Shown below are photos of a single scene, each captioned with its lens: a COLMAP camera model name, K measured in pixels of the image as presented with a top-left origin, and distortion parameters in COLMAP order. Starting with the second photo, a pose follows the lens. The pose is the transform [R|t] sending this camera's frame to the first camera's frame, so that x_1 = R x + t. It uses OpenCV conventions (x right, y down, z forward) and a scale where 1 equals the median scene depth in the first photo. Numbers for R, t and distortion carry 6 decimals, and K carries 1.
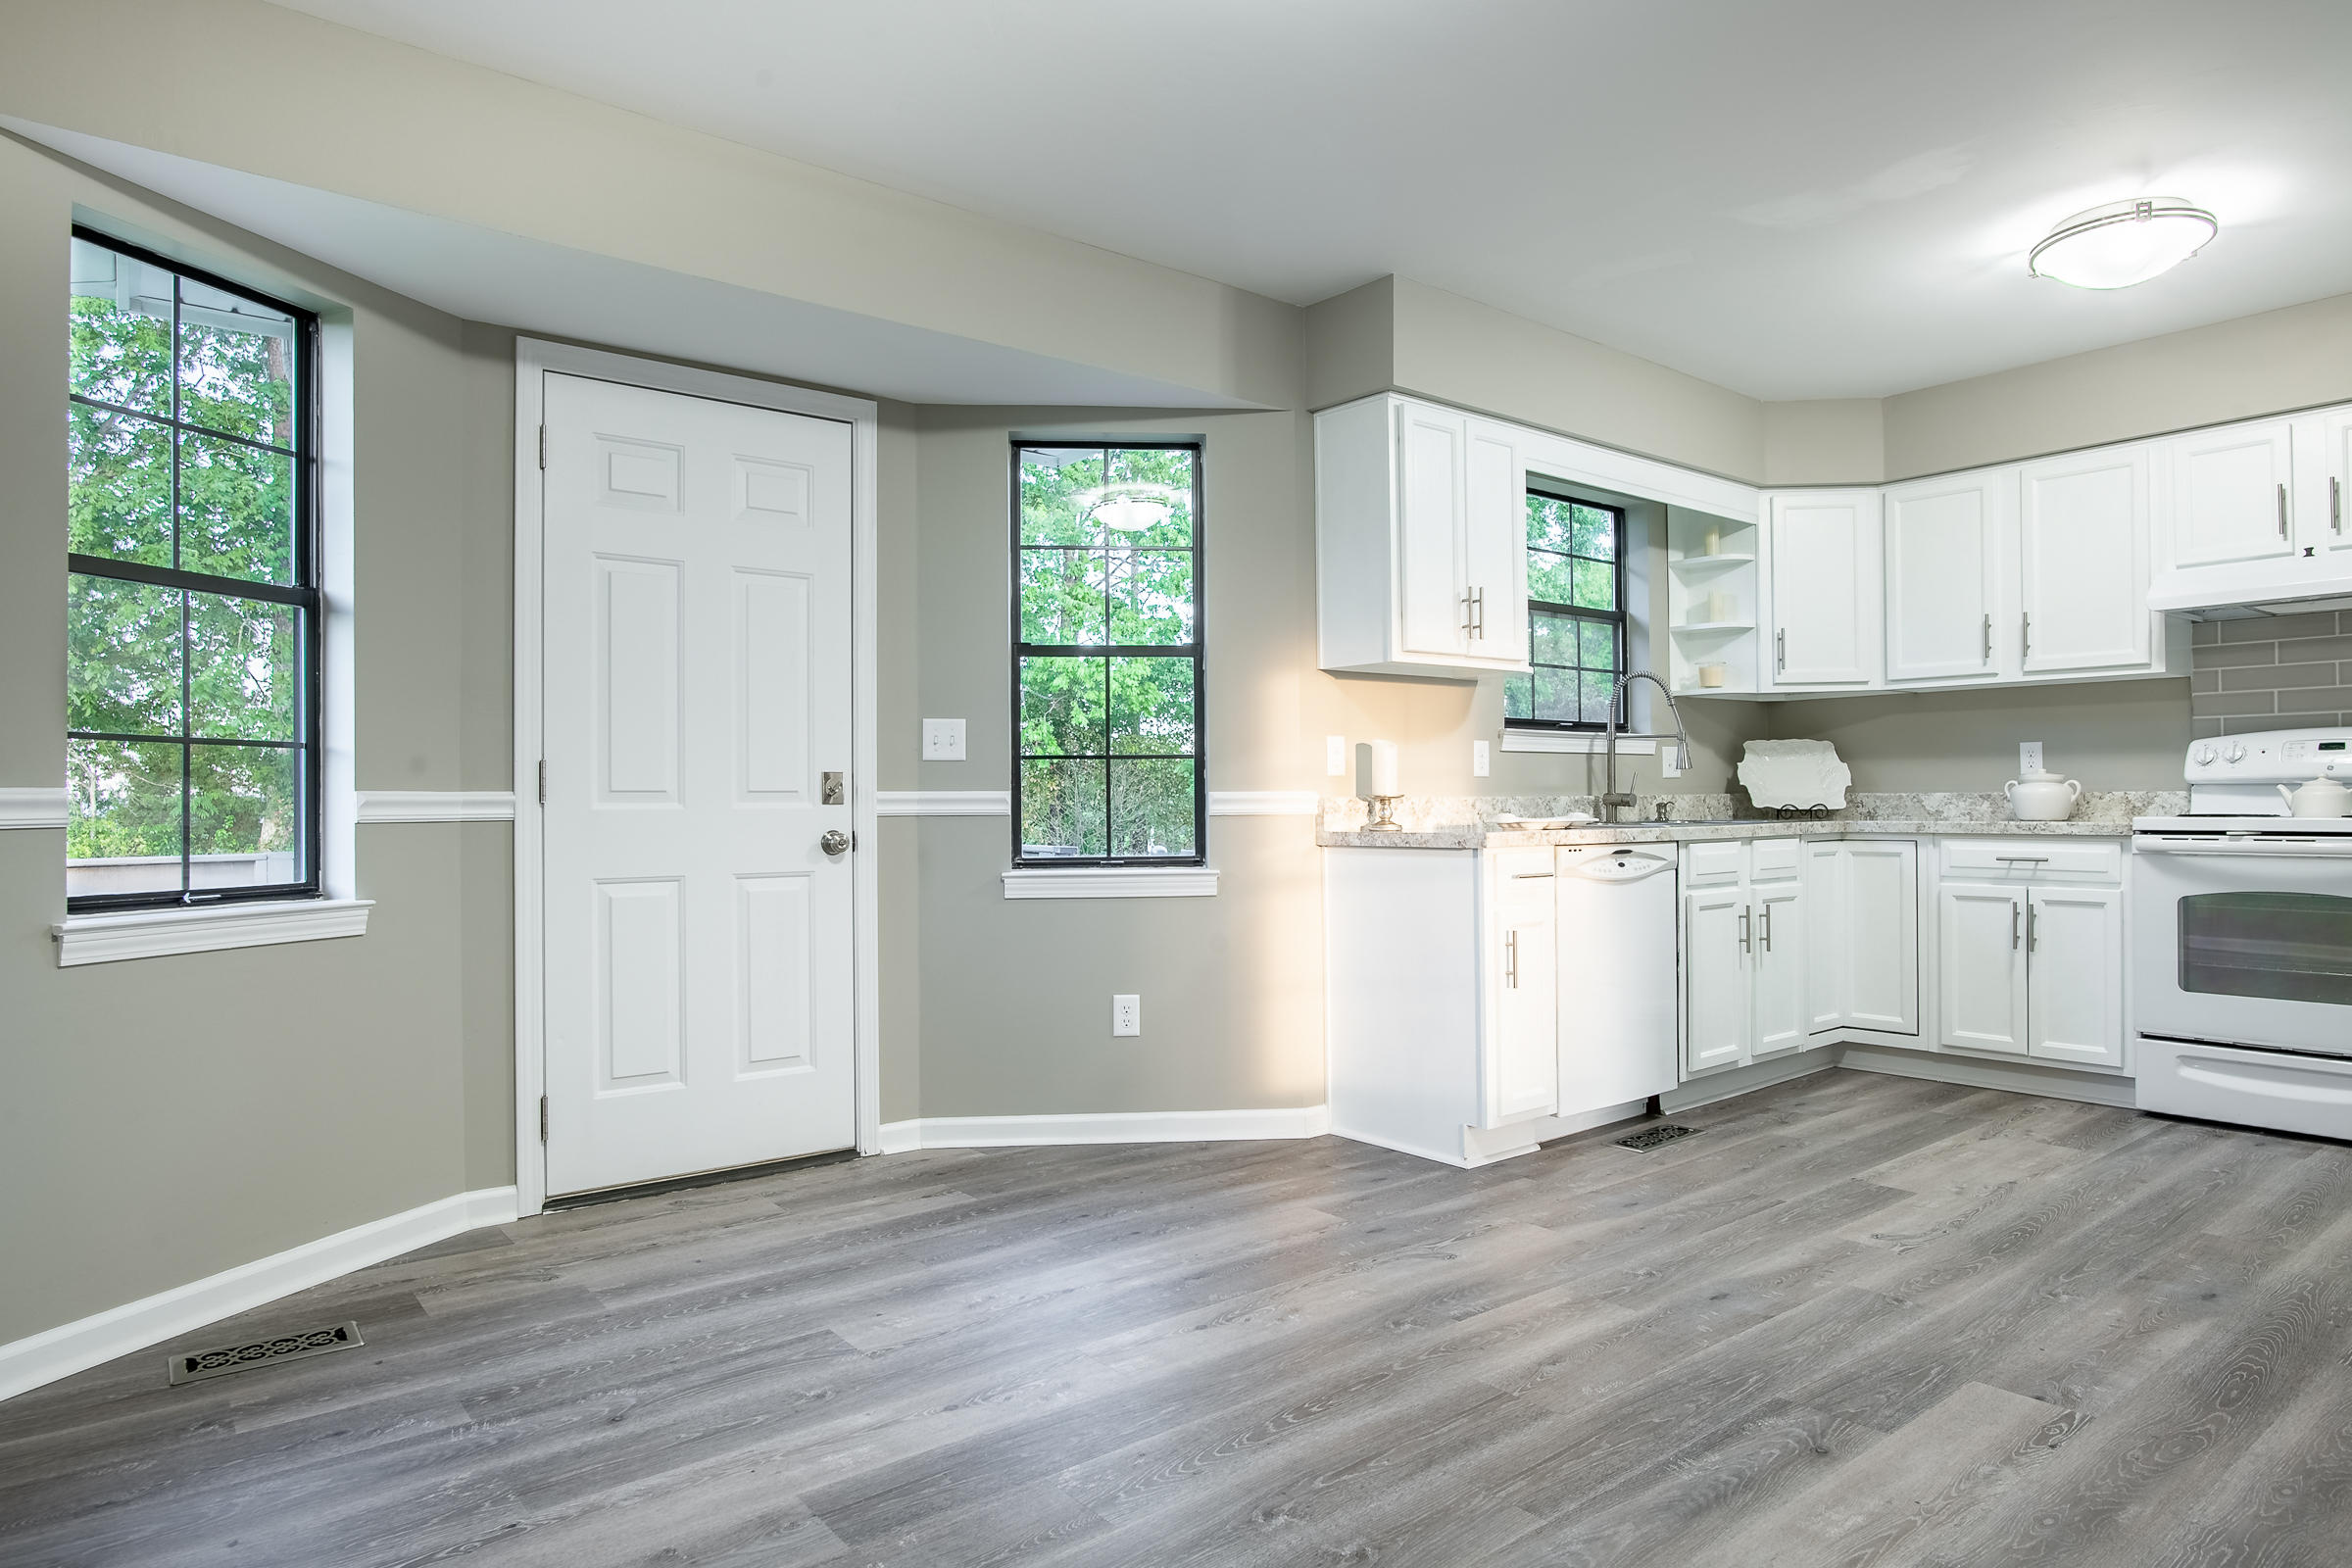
lens RADIAL K [[1368.0, 0, 1176.9], [0, 1368.0, 793.7], [0, 0, 1]] dist [-0.040718, 0.015455]
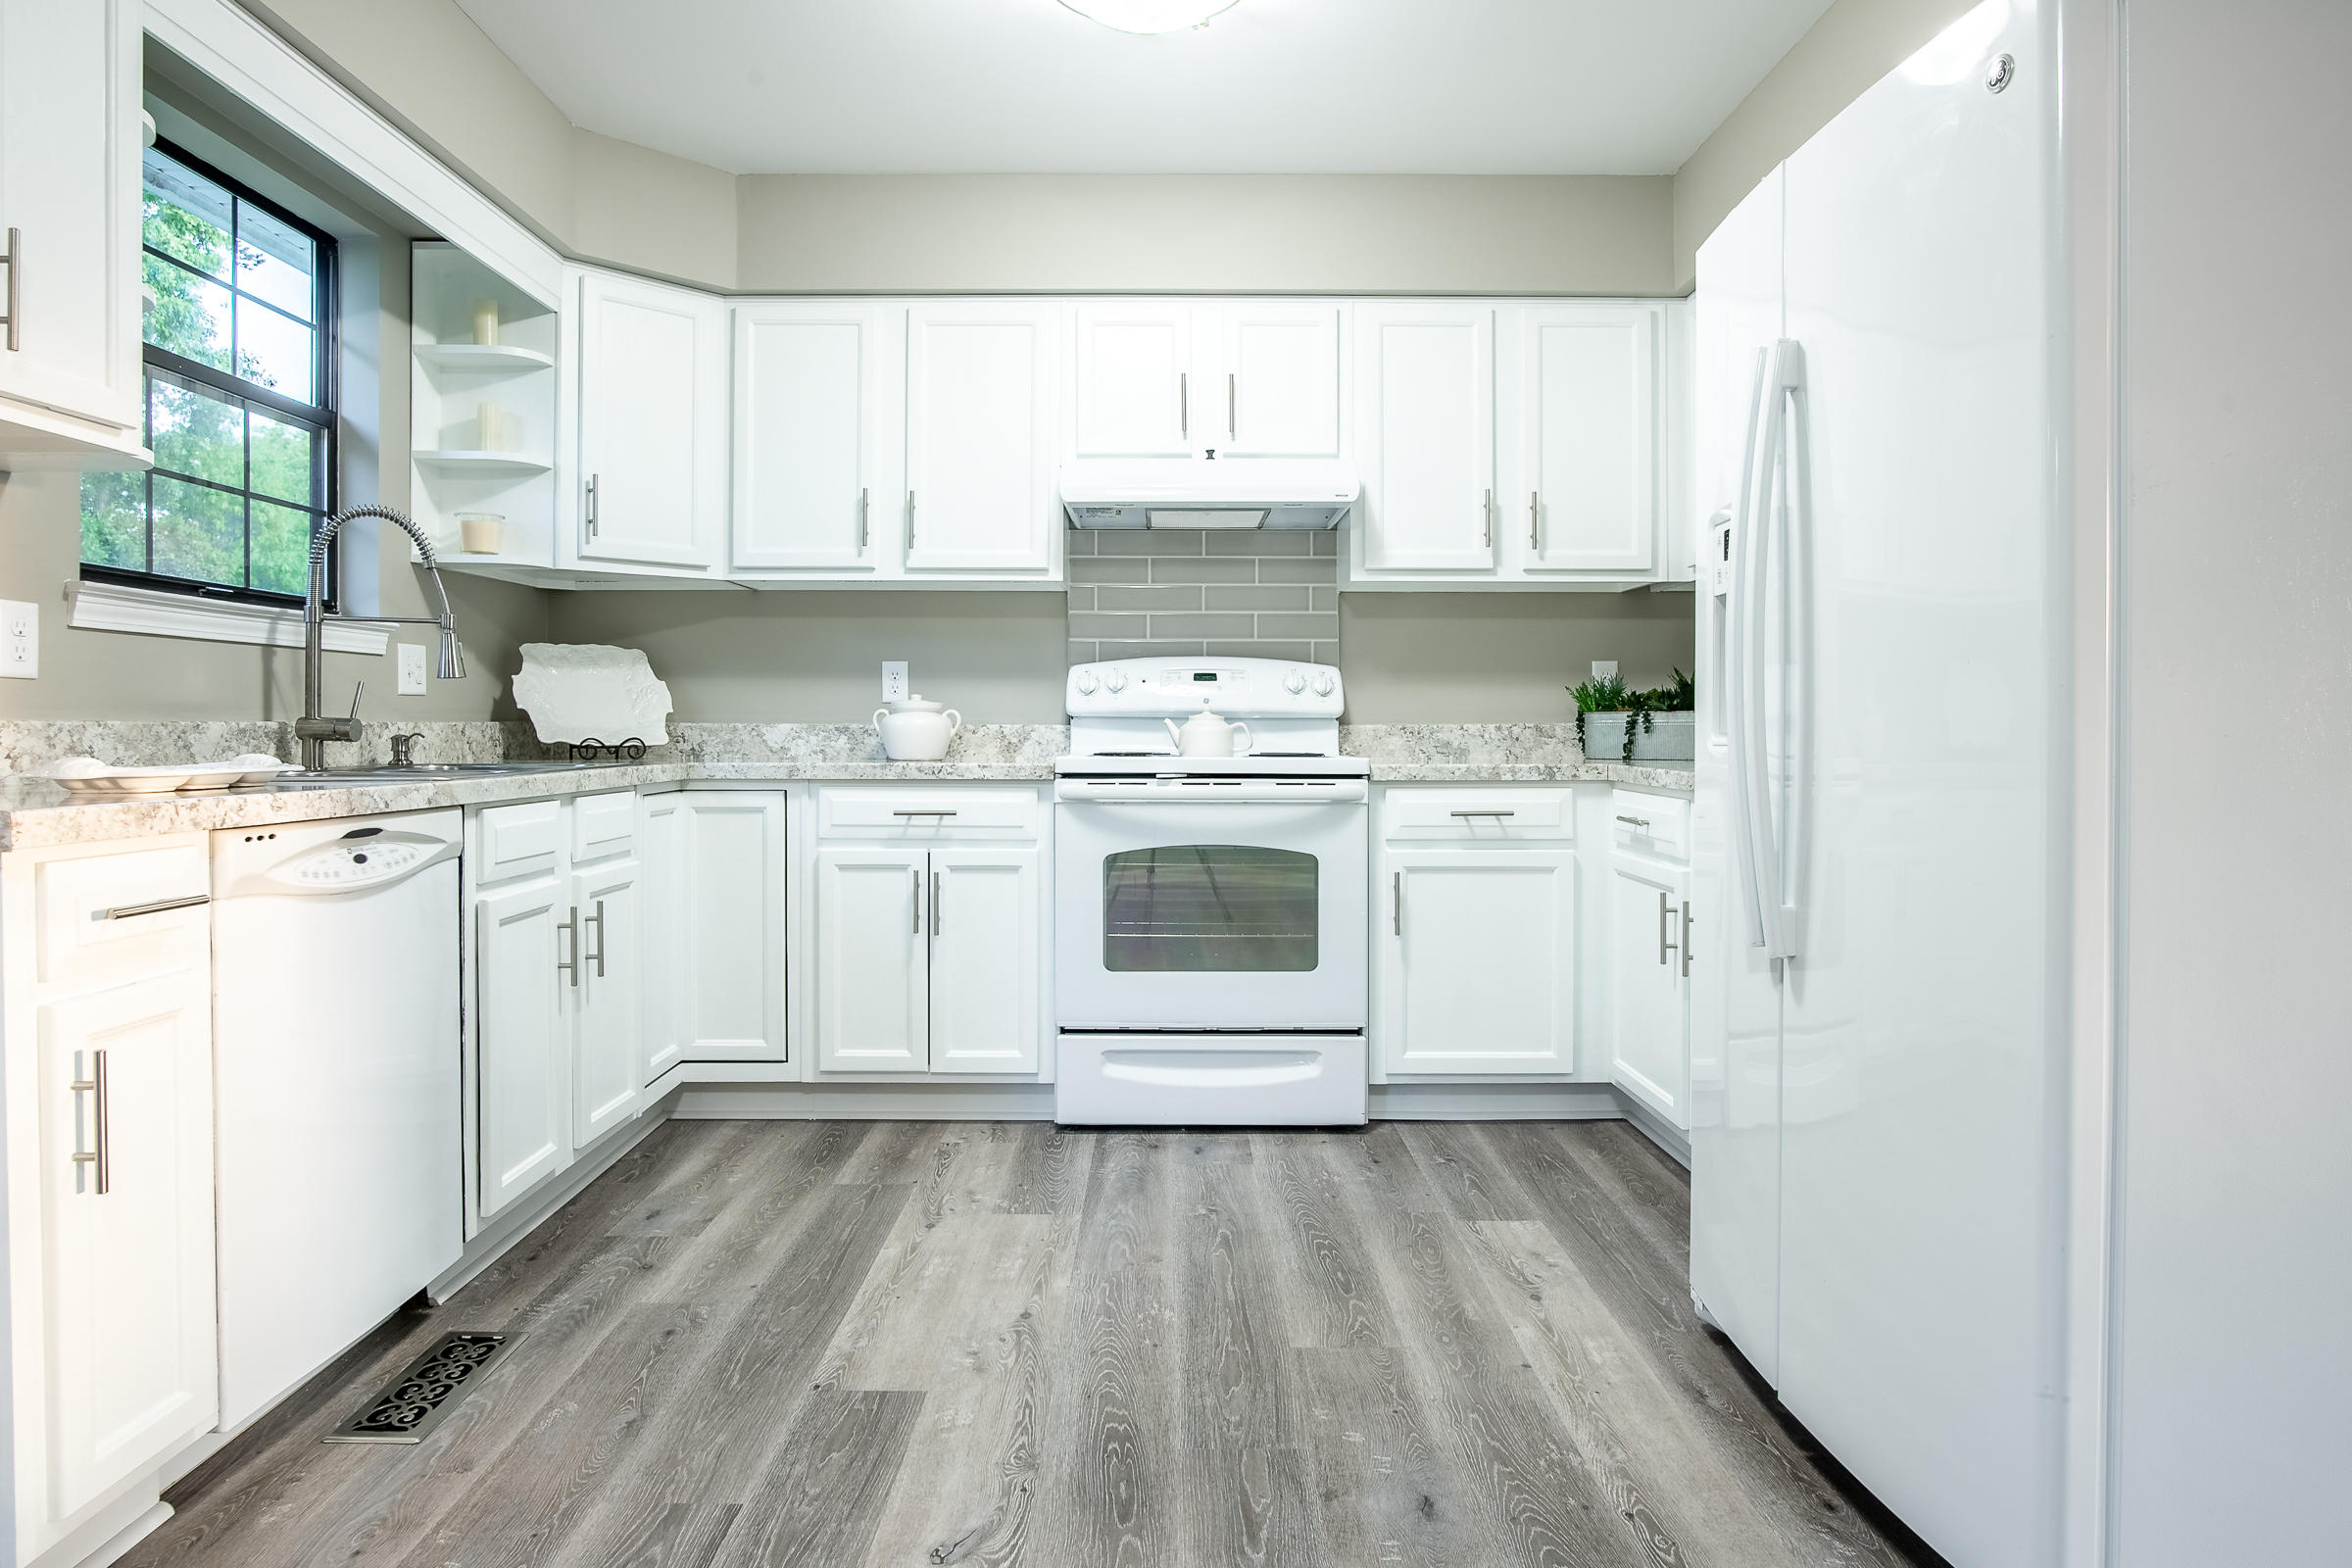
lens RADIAL K [[1396.8, 0, 1173.3], [0, 1396.8, 736.9], [0, 0, 1]] dist [-0.037767, 0.019878]
pose [[0.619406, 0.004040, 0.785061, 0.096002], [-0.010587, 0.999939, 0.003207, 0.002083], [-0.785000, -0.010298, 0.619411, 0.385434]]
